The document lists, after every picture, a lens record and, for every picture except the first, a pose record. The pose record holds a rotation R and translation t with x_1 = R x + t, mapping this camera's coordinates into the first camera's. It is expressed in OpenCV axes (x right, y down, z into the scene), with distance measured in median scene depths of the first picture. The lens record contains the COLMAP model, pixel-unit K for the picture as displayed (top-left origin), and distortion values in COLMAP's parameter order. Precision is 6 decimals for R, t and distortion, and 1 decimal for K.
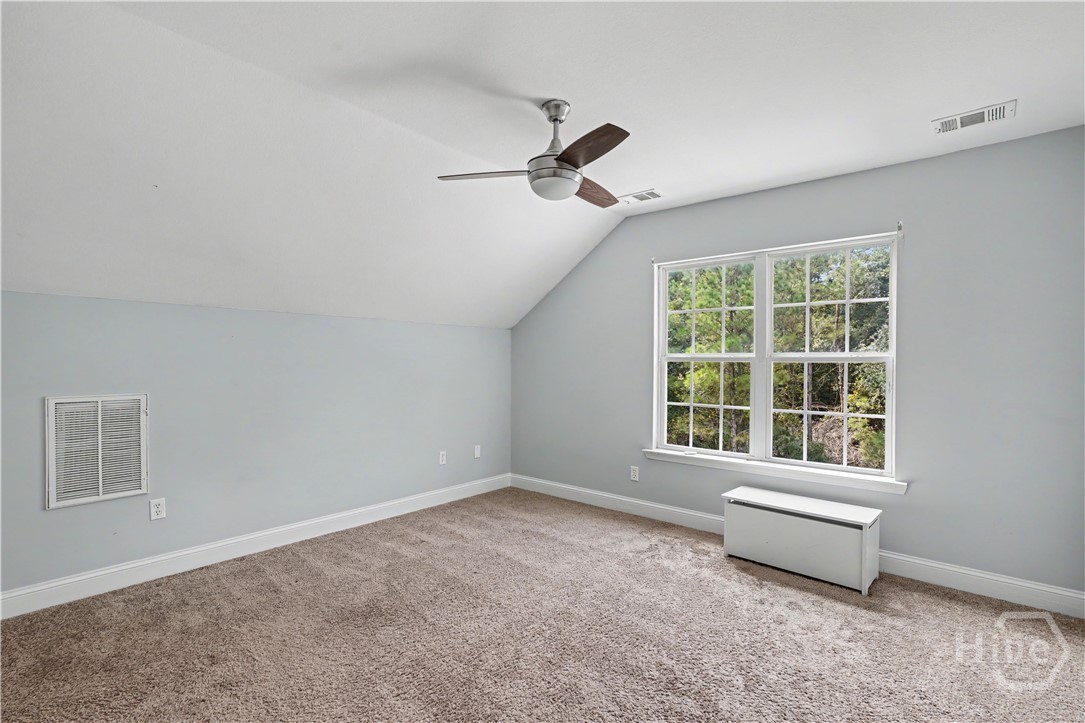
lens RADIAL K [[503.4, 0, 539.2], [0, 503.4, 361.7], [0, 0, 1]] dist [-0.004654, -0.000184]
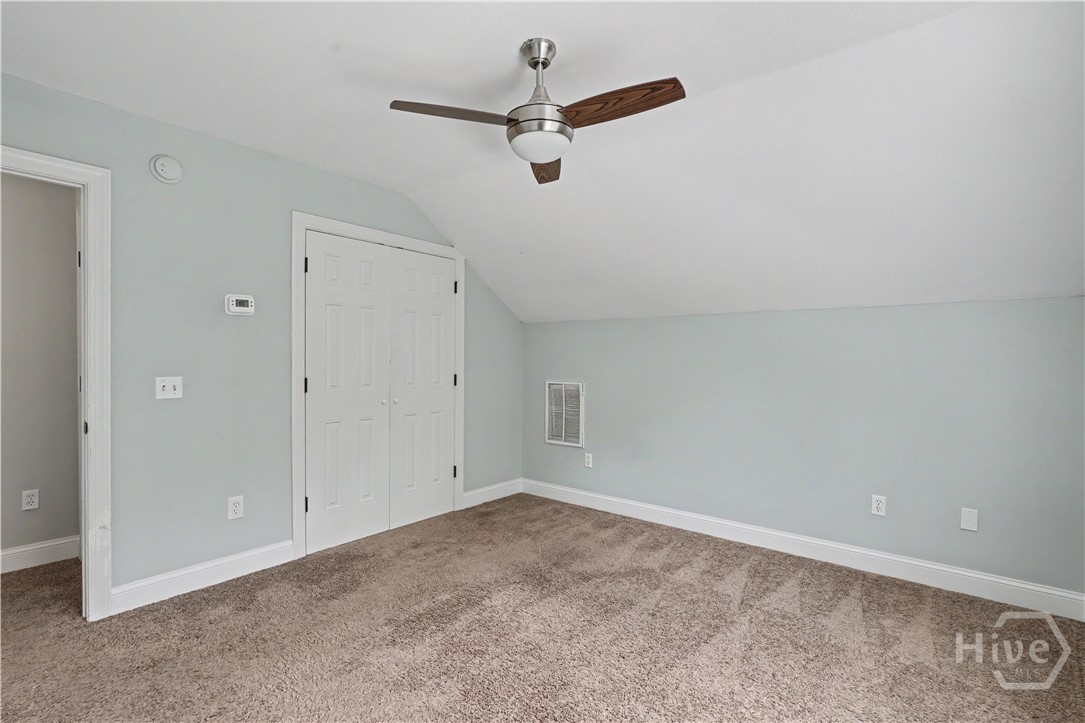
lens RADIAL K [[503.4, 0, 538.8], [0, 503.4, 361.7], [0, 0, 1]] dist [-0.004654, -0.000184]
pose [[0.028300, 0.002025, -0.999597, 0.681997], [-0.007066, 0.999973, 0.001825, 0.002082], [0.999575, 0.007011, 0.028313, 0.773590]]
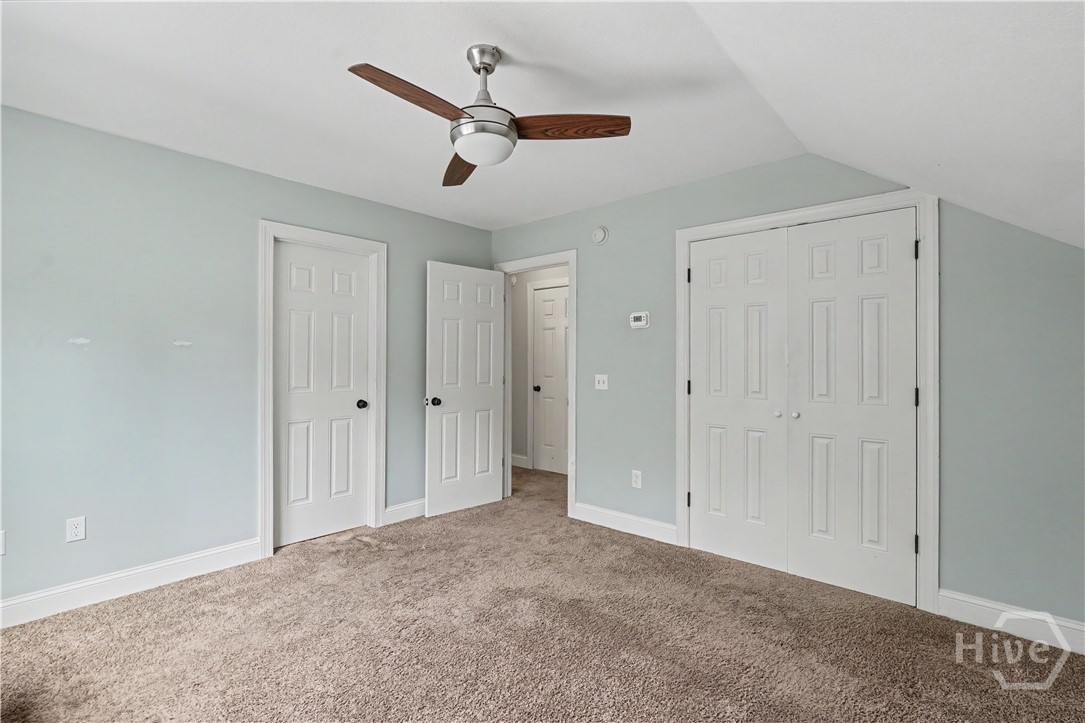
lens RADIAL K [[503.4, 0, 541.0], [0, 503.4, 357.7], [0, 0, 1]] dist [-0.004654, -0.000184]
pose [[-0.999897, -0.010703, 0.009539, -0.055382], [-0.010752, 0.999929, -0.005085, -0.000546], [-0.009484, -0.005187, -0.999942, 1.441517]]
